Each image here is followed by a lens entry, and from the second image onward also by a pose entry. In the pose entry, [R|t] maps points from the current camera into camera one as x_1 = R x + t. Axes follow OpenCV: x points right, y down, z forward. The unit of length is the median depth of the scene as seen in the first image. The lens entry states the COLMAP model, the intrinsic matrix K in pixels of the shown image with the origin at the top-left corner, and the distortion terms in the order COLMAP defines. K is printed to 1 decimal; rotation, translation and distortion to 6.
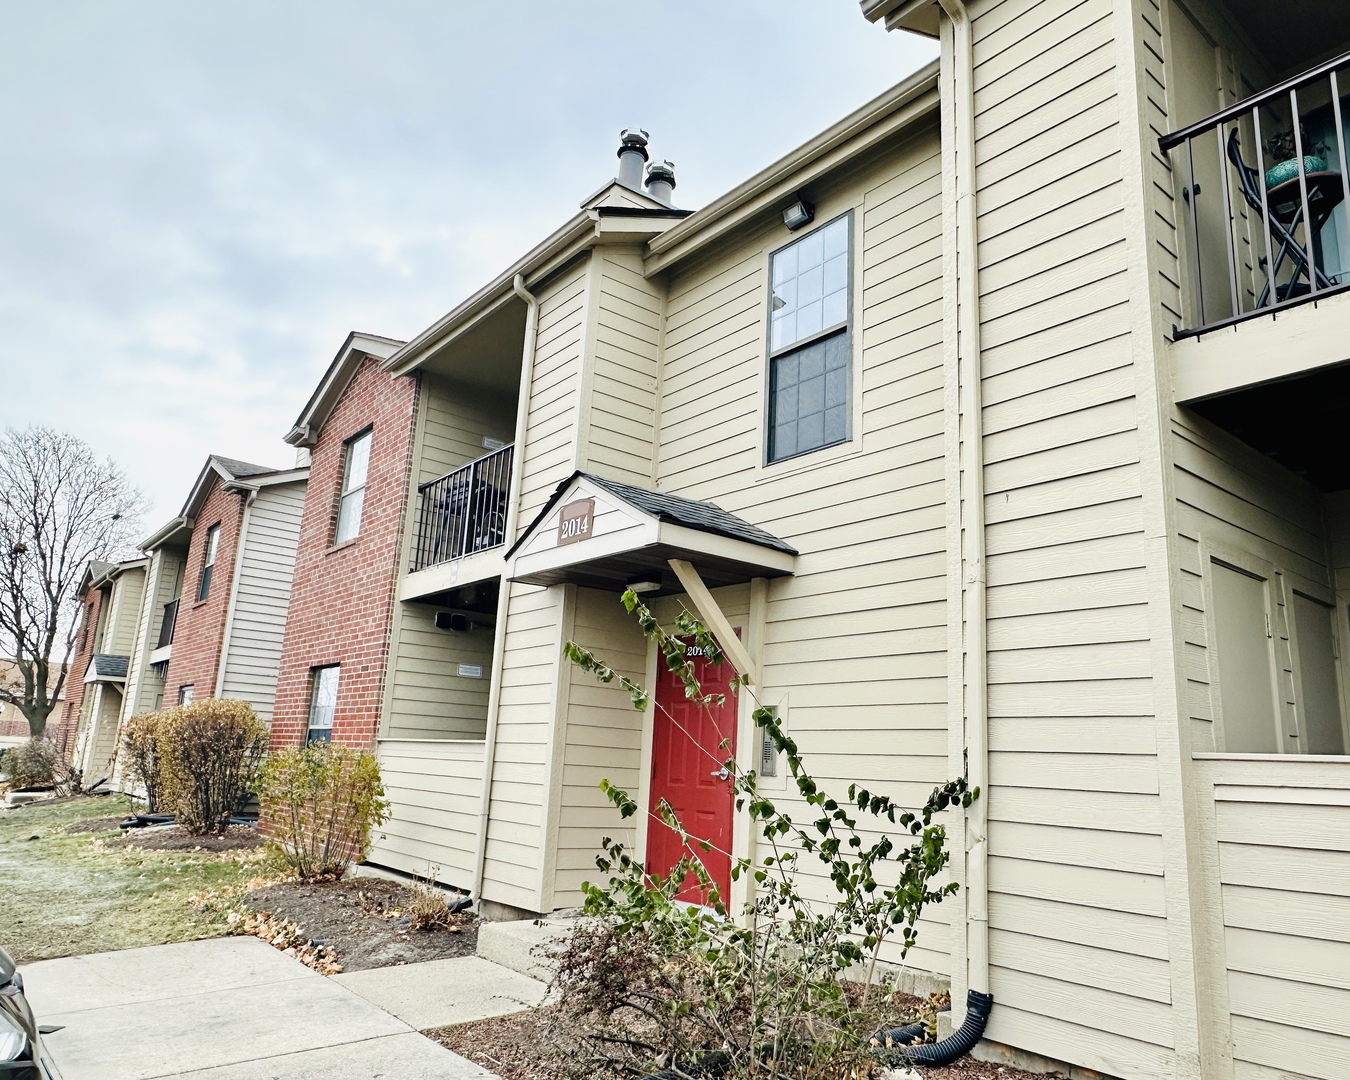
lens RADIAL K [[955.7, 0, 675.0], [0, 955.7, 540.0], [0, 0, 1]] dist [-0.001690, 0.000689]
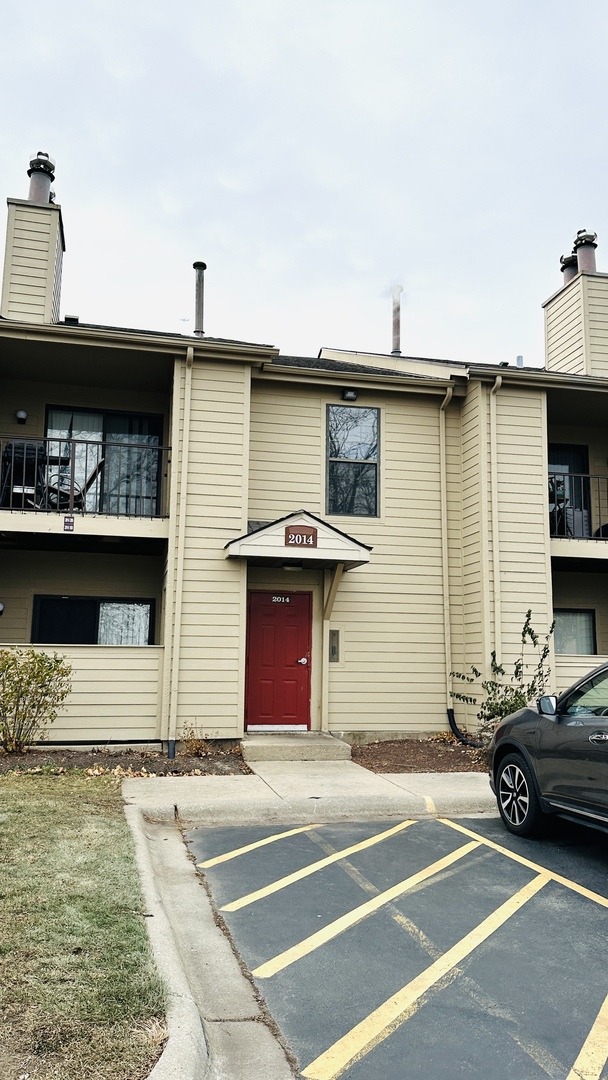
lens RADIAL K [[826.8, 0, 304.0], [0, 826.8, 540.0], [0, 0, 1]] dist [-0.002137, 0.000421]
pose [[0.451296, 0.090717, 0.887751, -1.600487], [-0.196265, 0.980551, -0.000427, -0.012578], [-0.870524, -0.174042, 0.460323, 0.221801]]
